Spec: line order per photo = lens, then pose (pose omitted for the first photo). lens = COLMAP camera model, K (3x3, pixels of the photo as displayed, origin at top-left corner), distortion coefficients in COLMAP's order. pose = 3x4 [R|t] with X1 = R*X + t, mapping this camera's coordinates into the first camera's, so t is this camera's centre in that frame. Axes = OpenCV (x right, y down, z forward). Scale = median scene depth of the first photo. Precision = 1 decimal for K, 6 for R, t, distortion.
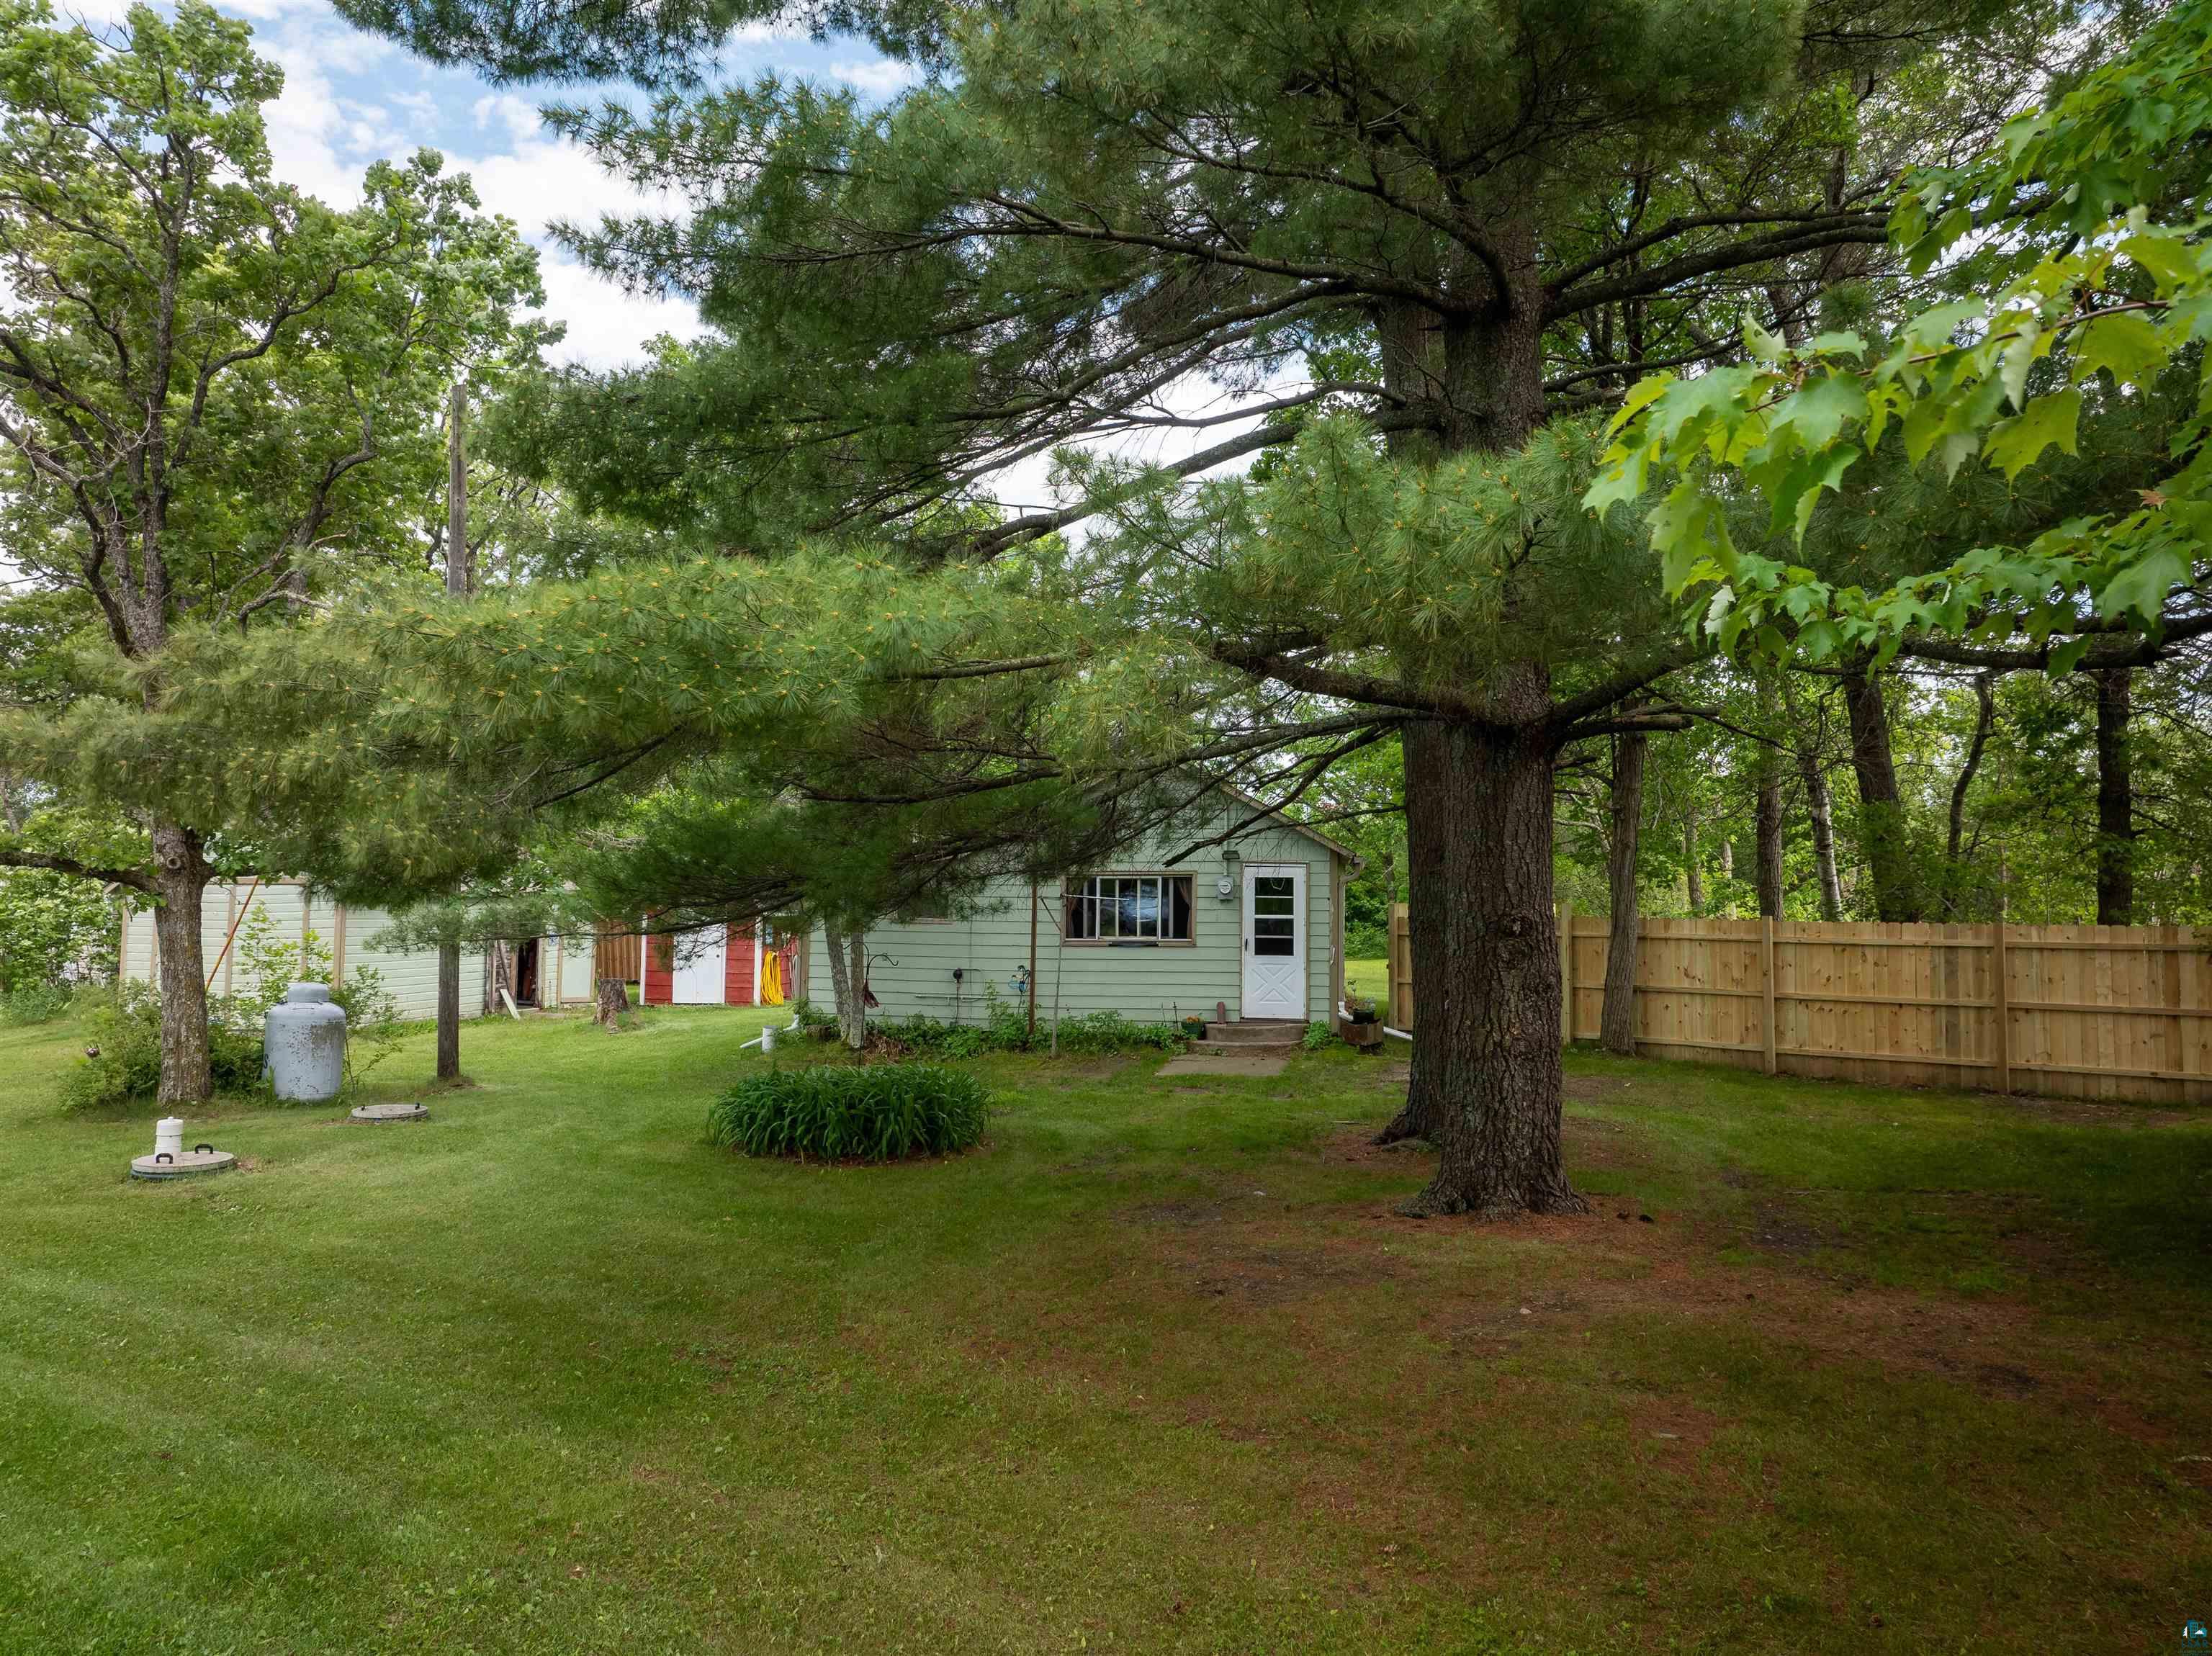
lens RADIAL K [[1580.3, 0, 1115.3], [0, 1580.3, 801.9], [0, 0, 1]] dist [0.004409, 0.001689]
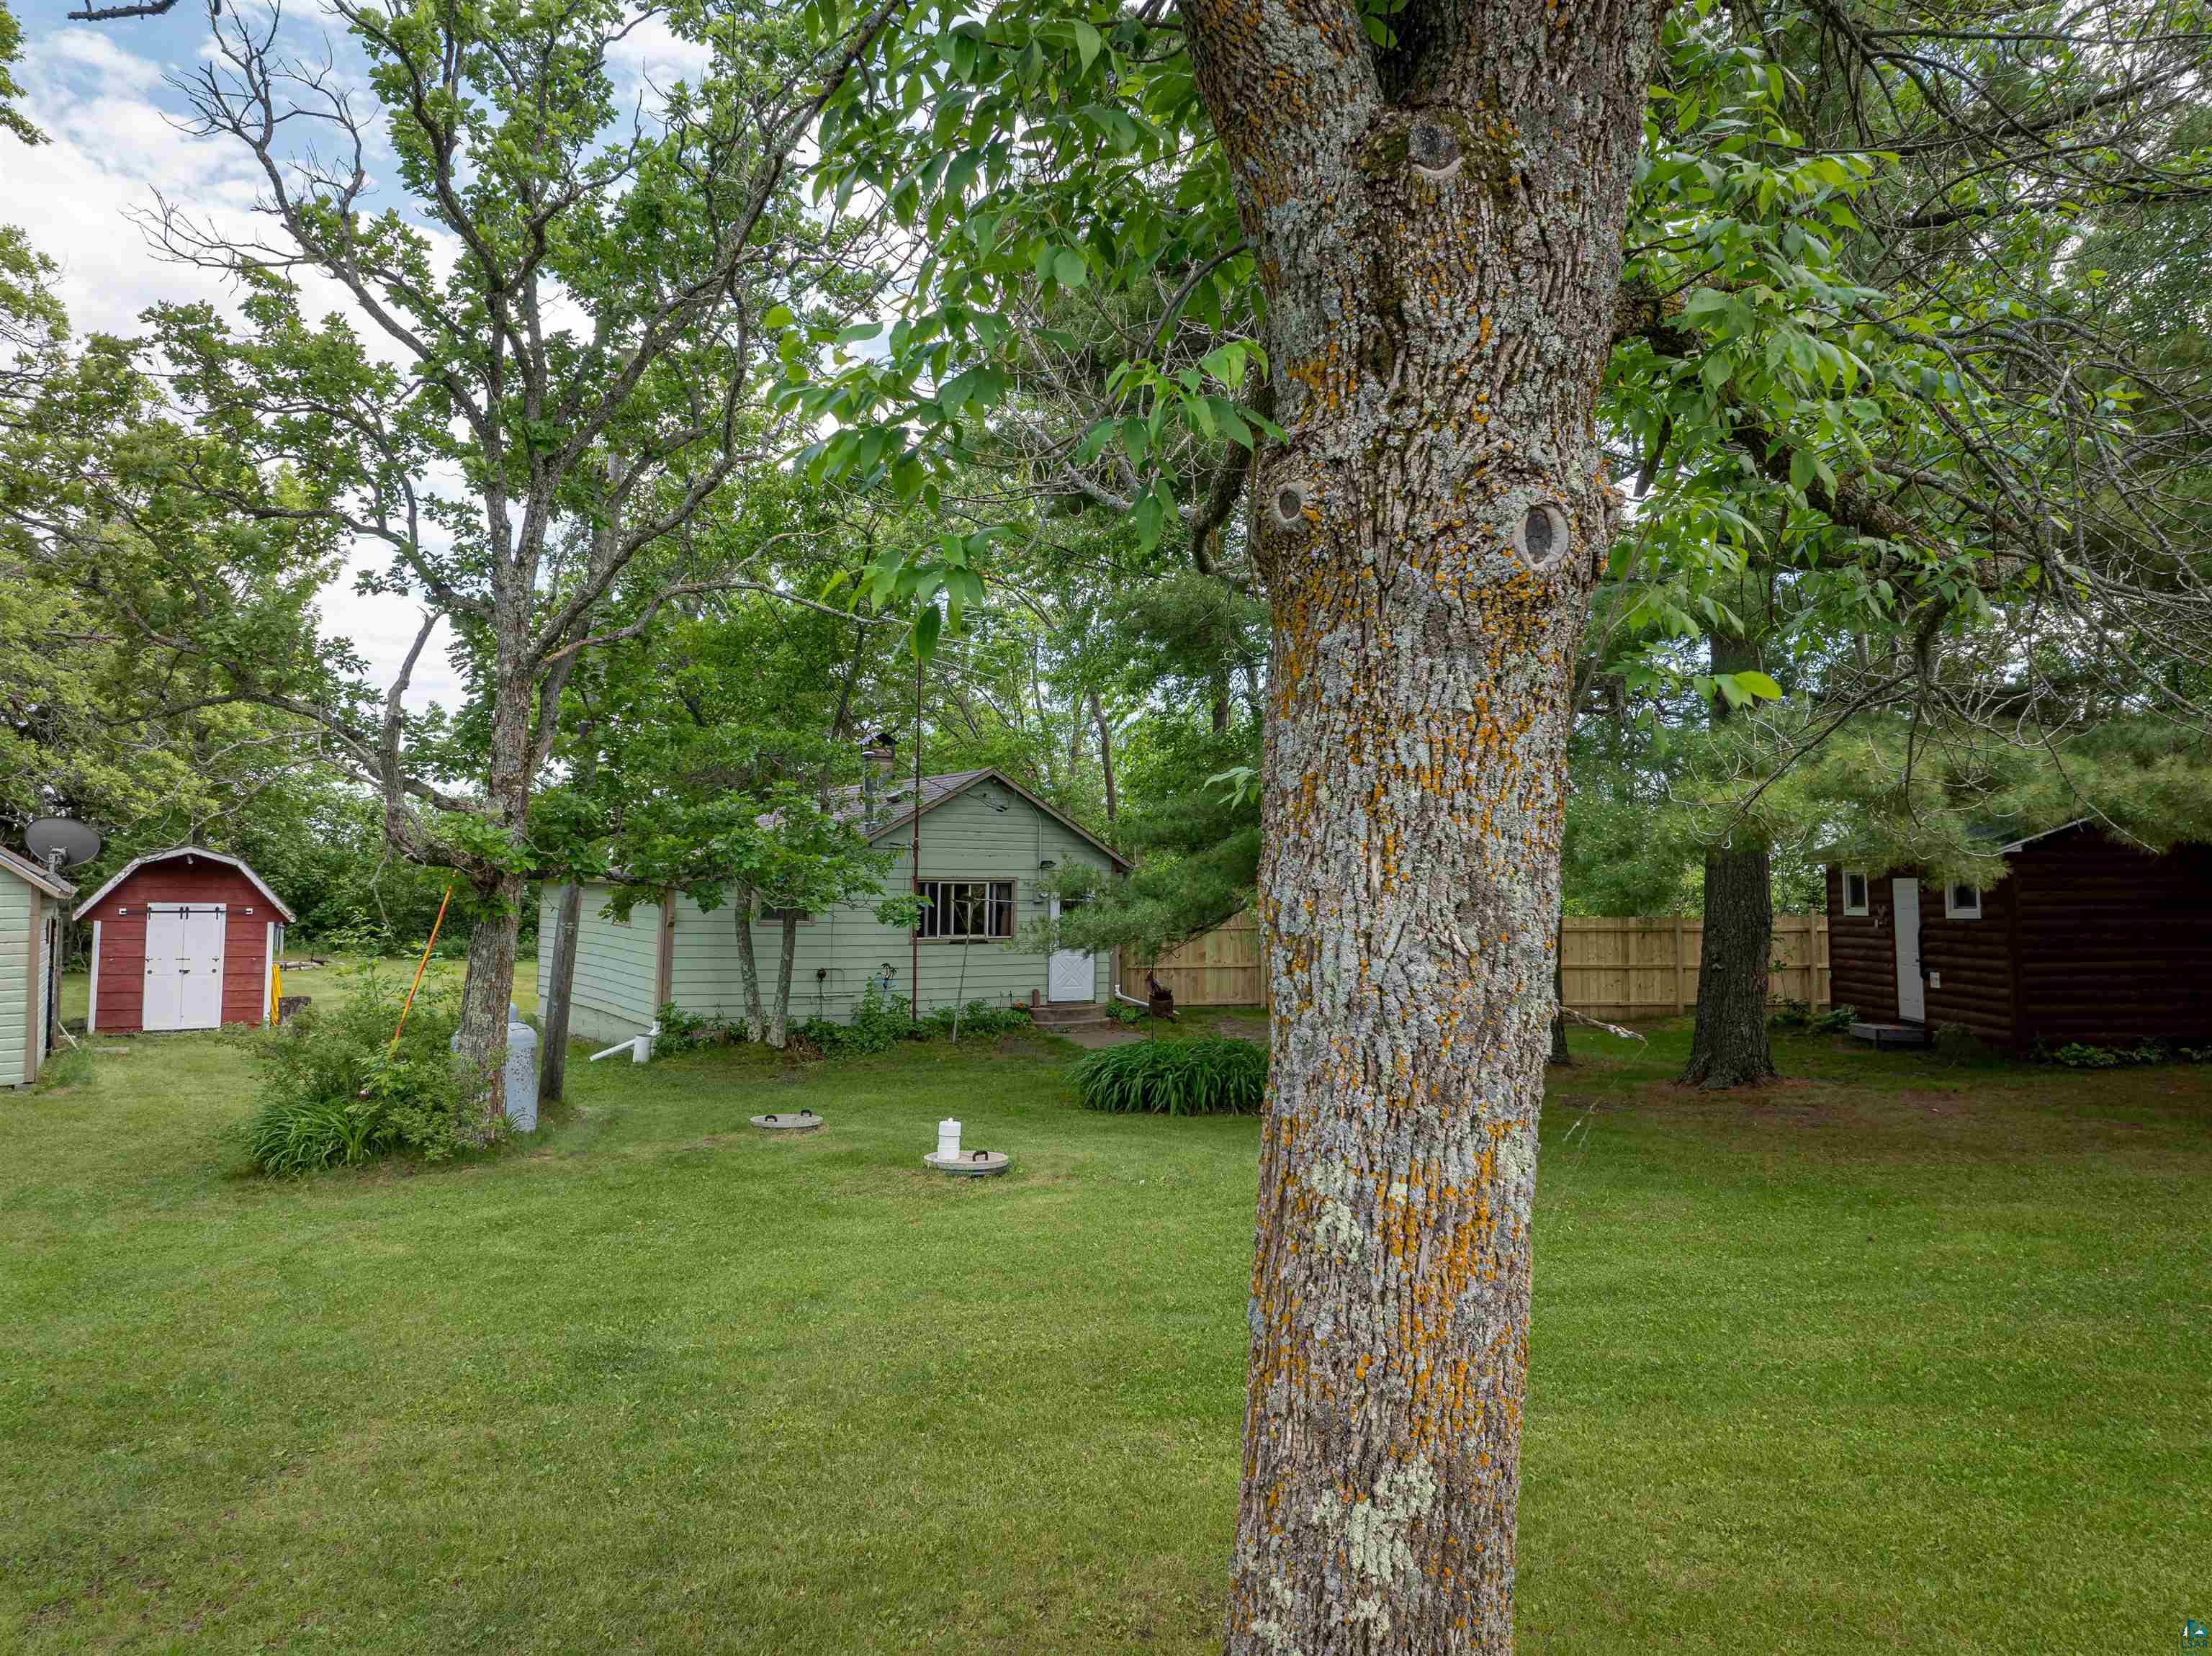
lens RADIAL K [[1580.3, 0, 1115.3], [0, 1580.3, 801.9], [0, 0, 1]] dist [0.004409, 0.001689]
pose [[0.732041, 0.039251, 0.680129, -0.697626], [-0.041162, 0.999063, -0.013353, 0.000385], [-0.680016, -0.018220, 0.732971, 0.097658]]
